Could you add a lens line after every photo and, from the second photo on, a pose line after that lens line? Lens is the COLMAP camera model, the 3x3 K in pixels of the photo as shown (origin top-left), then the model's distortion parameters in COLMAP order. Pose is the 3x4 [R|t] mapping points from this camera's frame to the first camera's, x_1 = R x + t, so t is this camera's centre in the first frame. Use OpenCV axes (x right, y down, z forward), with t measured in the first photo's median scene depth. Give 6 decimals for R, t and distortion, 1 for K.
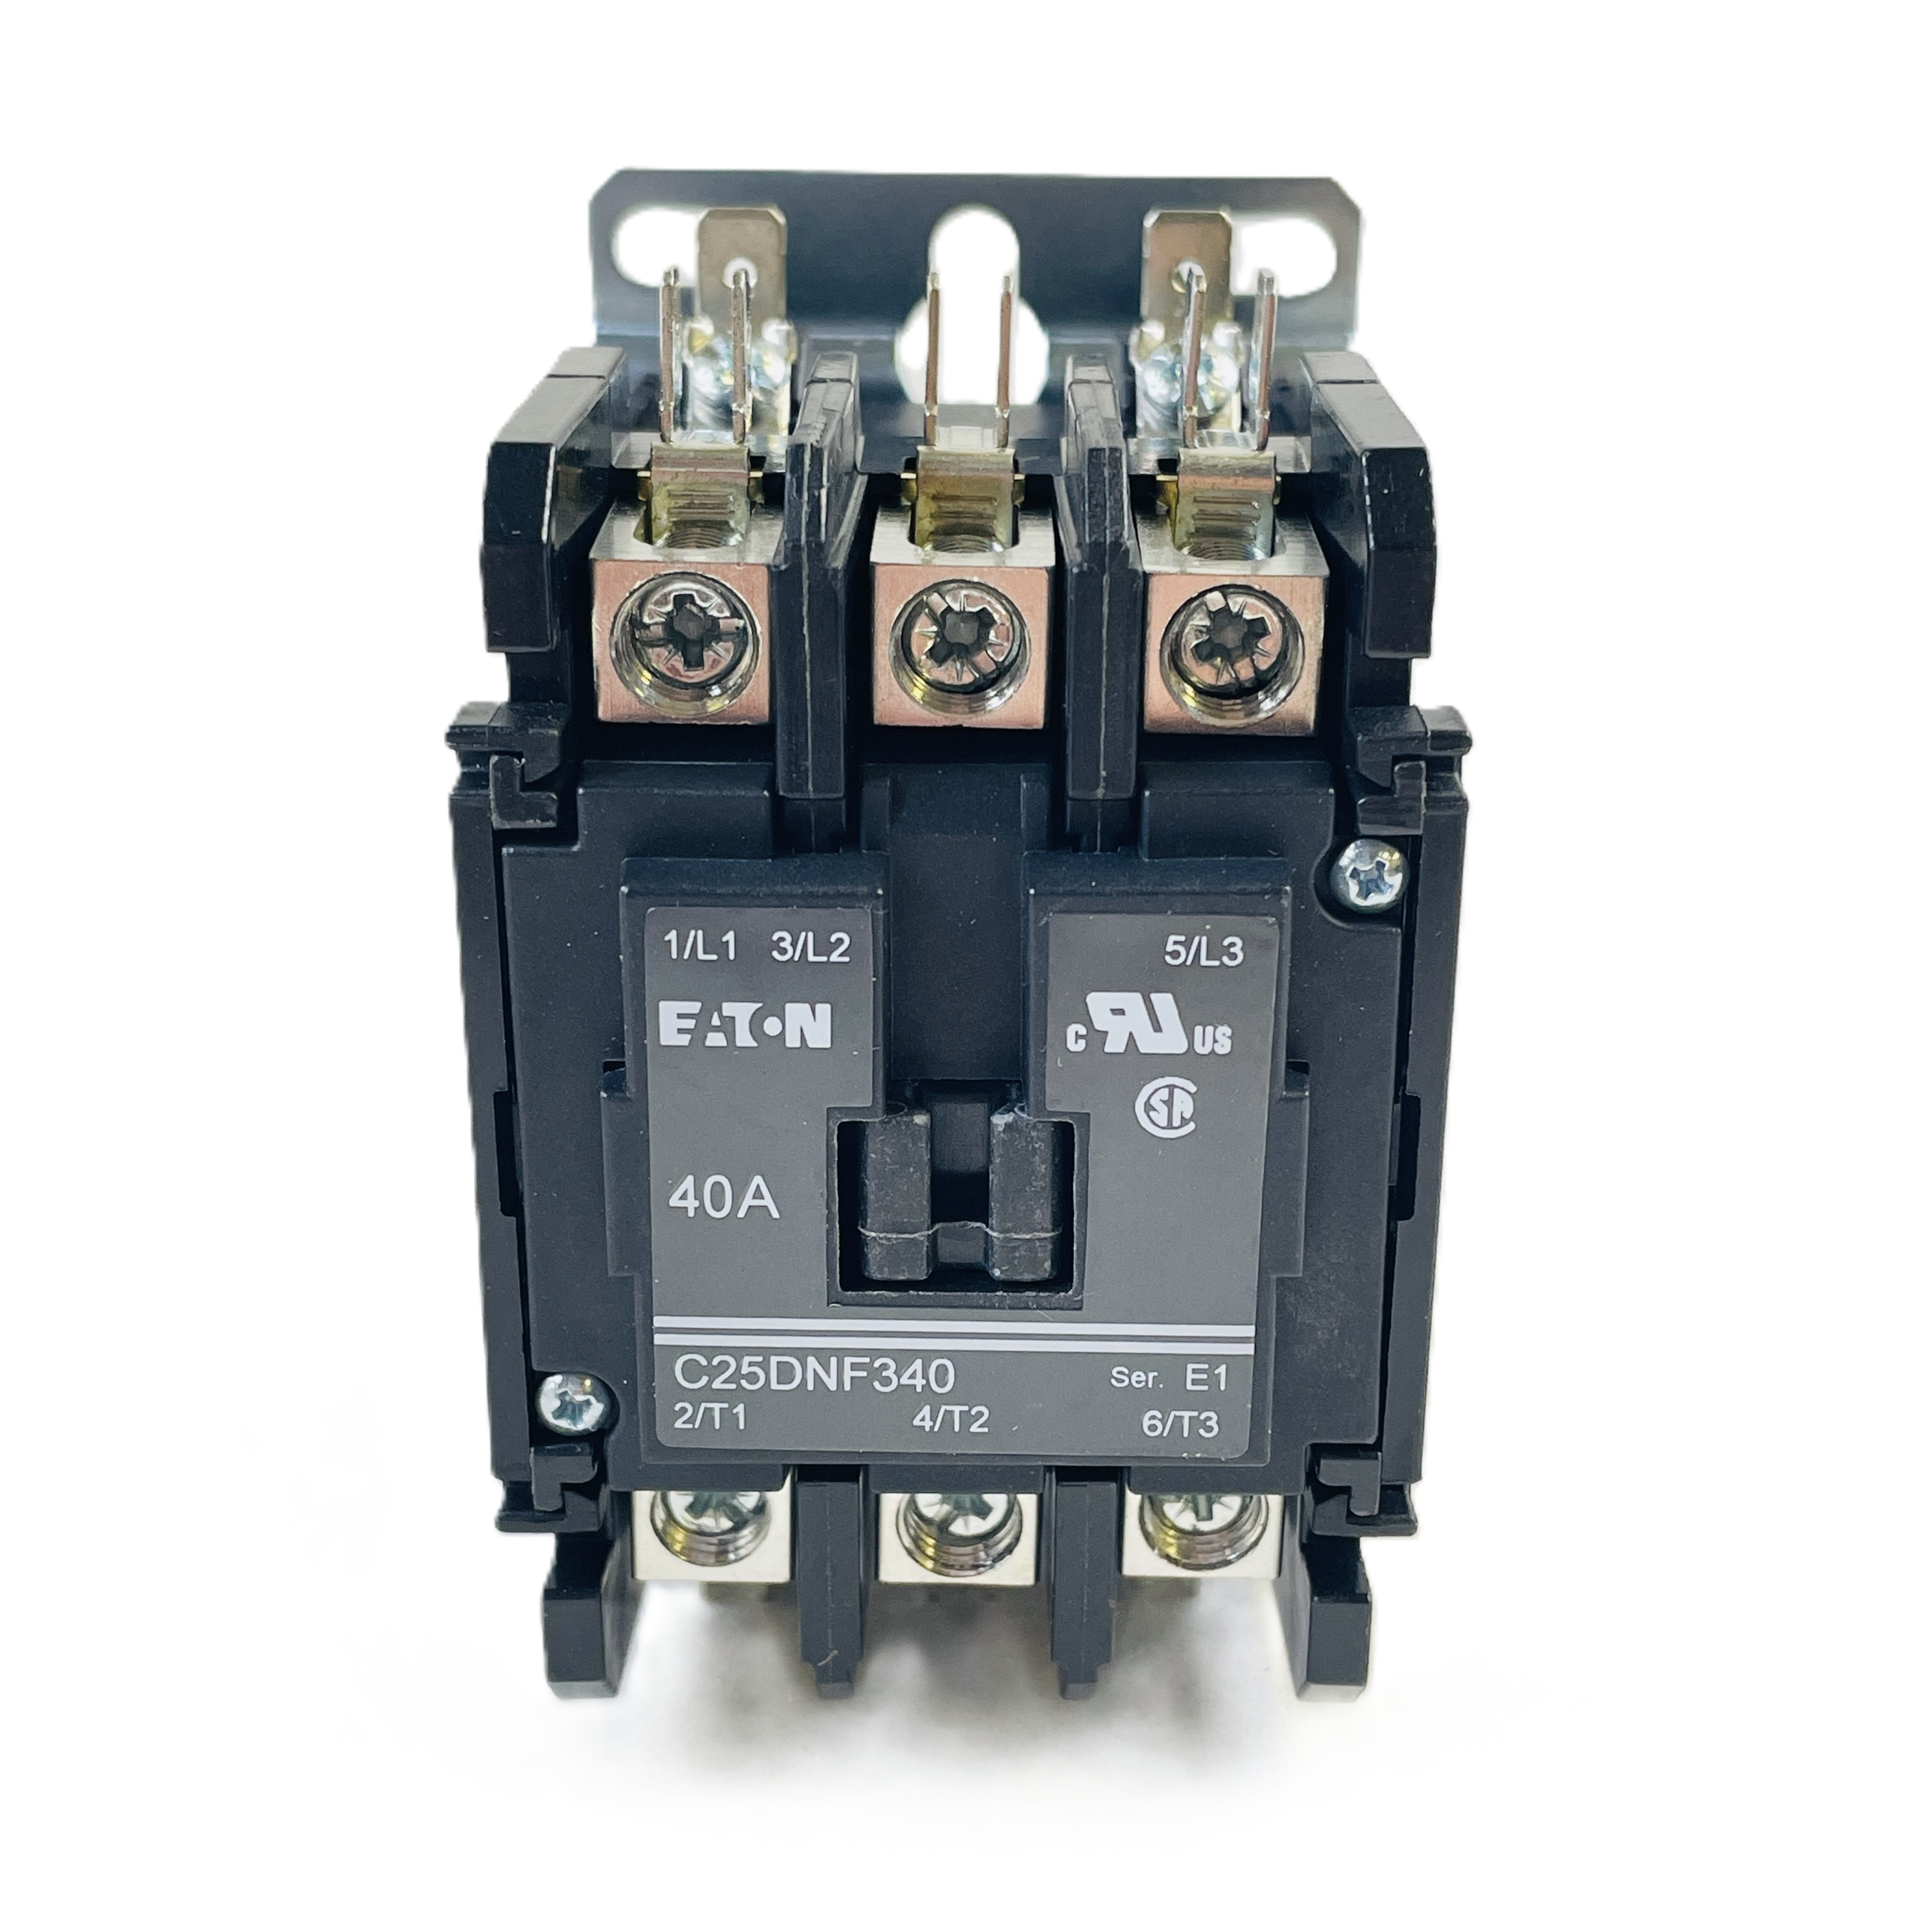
lens RADIAL K [[2836.1, 0, 965.6], [0, 2836.1, 963.8], [0, 0, 1]] dist [0.149993, 0.000000]
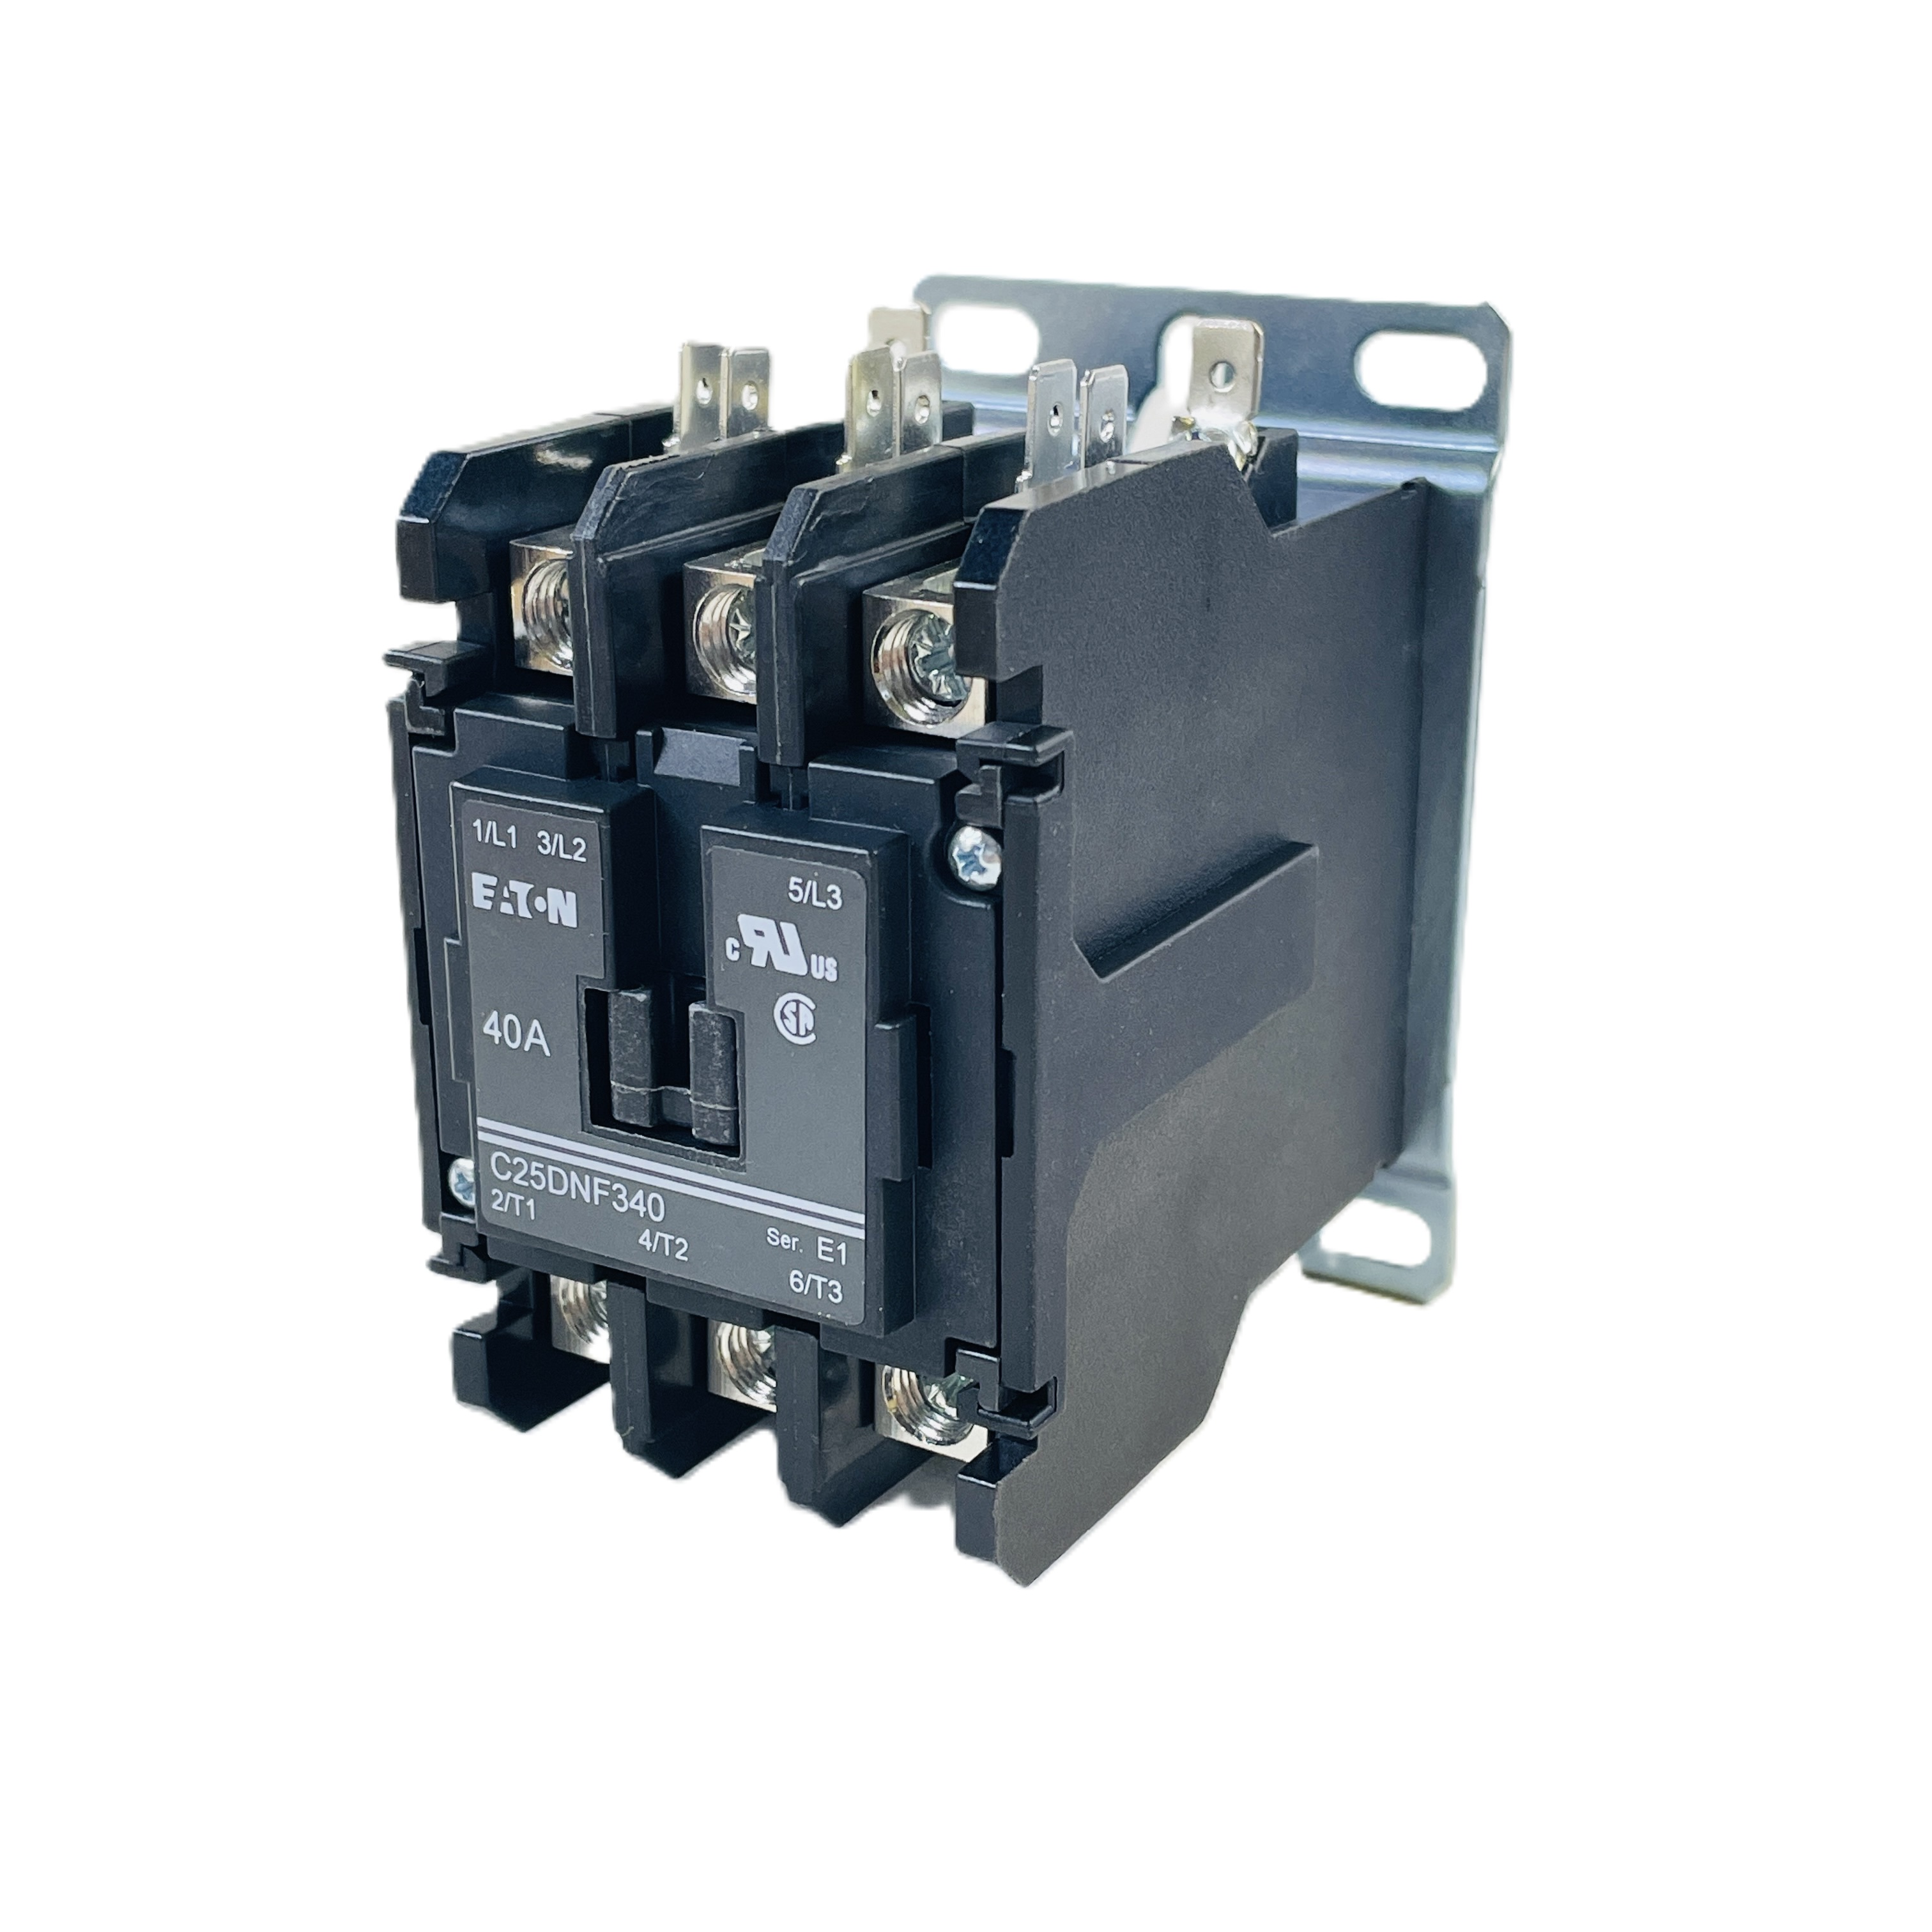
lens RADIAL K [[2836.1, 0, 967.4], [0, 2836.1, 969.6], [0, 0, 1]] dist [0.149993, 0.000000]
pose [[0.857672, 0.156597, -0.489771, 0.734418], [-0.176270, 0.984323, 0.006044, 0.008833], [0.483040, 0.081148, 0.871830, -0.047188]]
